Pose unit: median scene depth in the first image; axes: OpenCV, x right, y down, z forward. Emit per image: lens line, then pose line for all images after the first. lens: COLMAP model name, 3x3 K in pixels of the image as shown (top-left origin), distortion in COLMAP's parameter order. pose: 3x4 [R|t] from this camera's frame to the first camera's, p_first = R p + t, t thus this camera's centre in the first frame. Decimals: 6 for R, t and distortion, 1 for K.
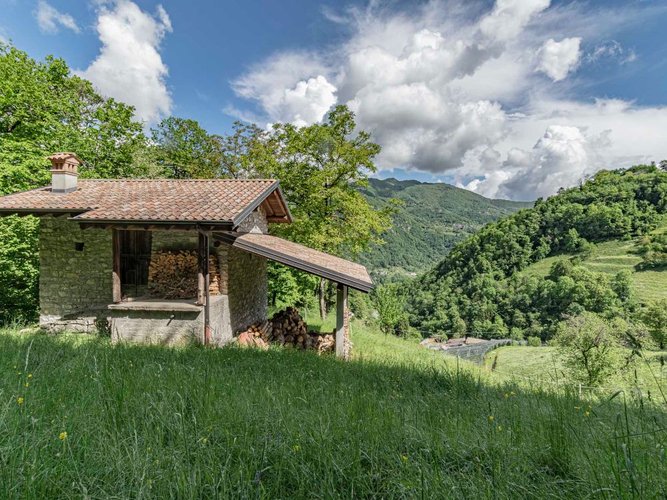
lens RADIAL K [[340.1, 0, 335.9], [0, 340.1, 249.8], [0, 0, 1]] dist [0.004080, 0.001560]
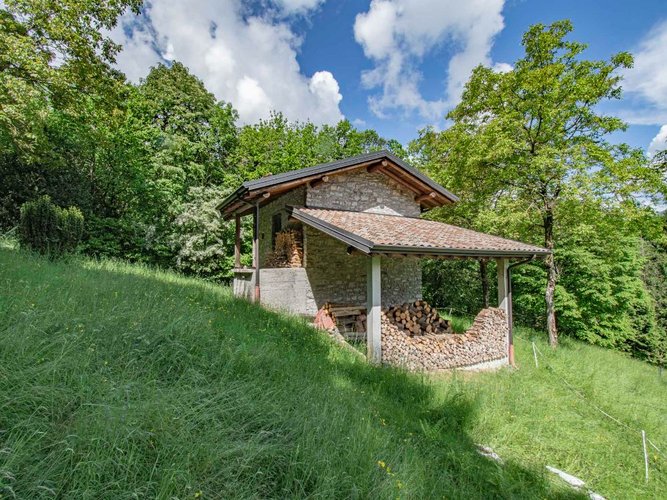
lens RADIAL K [[329.5, 0, 336.6], [0, 329.5, 253.1], [0, 0, 1]] dist [-0.004764, -0.002177]
pose [[0.523639, -0.053356, -0.850268, 0.039592], [-0.023858, 0.996727, -0.077239, 0.011188], [0.851606, 0.060731, 0.520653, 0.039089]]
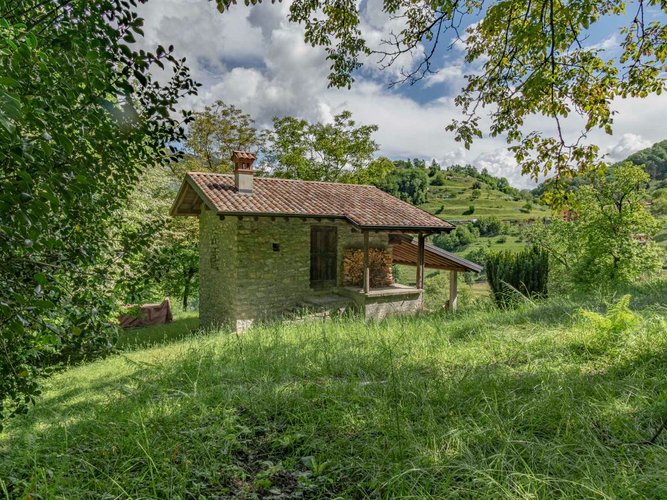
lens RADIAL K [[420.1, 0, 333.6], [0, 420.1, 248.6], [0, 0, 1]] dist [0.014463, -0.001988]
pose [[0.818818, -0.027689, 0.573385, -0.094618], [0.013082, 0.999477, 0.029583, -0.002894], [-0.573904, -0.016722, 0.818752, -0.009965]]
